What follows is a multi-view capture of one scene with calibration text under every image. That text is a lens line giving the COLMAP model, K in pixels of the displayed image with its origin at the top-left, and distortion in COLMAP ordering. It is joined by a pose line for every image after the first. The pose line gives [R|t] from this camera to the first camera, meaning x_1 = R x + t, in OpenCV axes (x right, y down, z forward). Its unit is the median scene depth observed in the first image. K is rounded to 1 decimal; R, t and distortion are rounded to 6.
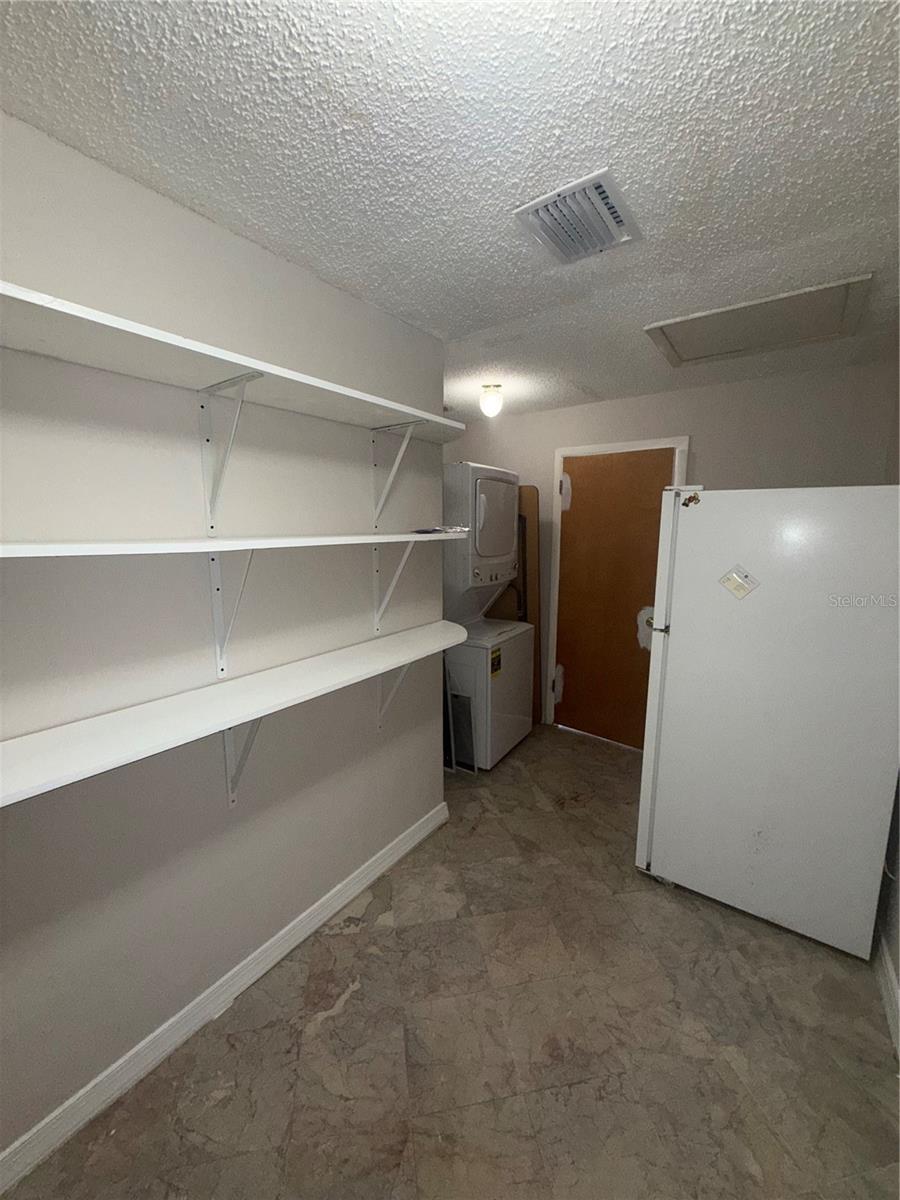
lens RADIAL K [[478.7, 0, 450.0], [0, 478.7, 600.0], [0, 0, 1]] dist [0.000224, -0.000055]
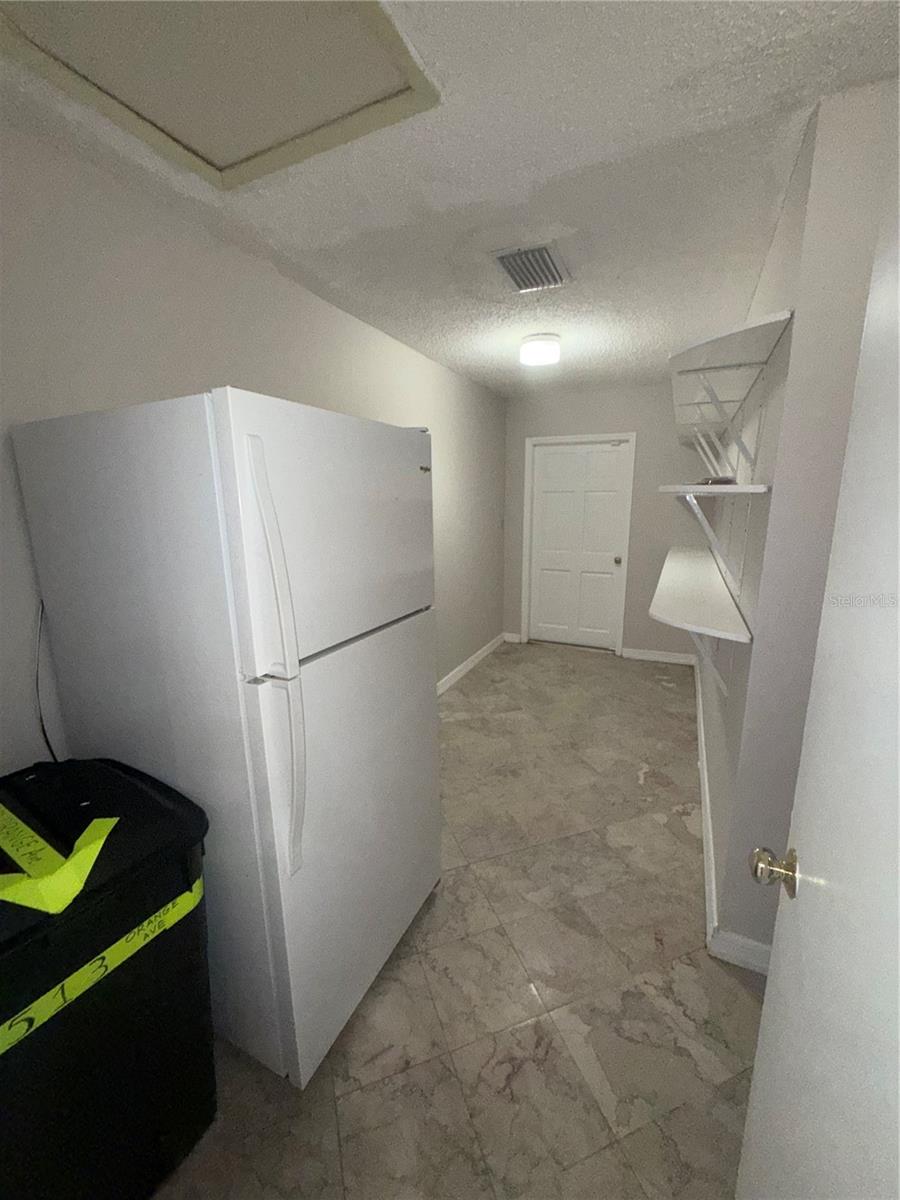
lens RADIAL K [[478.7, 0, 450.0], [0, 478.7, 600.0], [0, 0, 1]] dist [0.000224, -0.000055]
pose [[-0.986697, 0.038742, -0.157887, 0.486000], [-0.019417, 0.936152, 0.351060, -0.218332], [0.161407, 0.349455, -0.922946, 1.618143]]
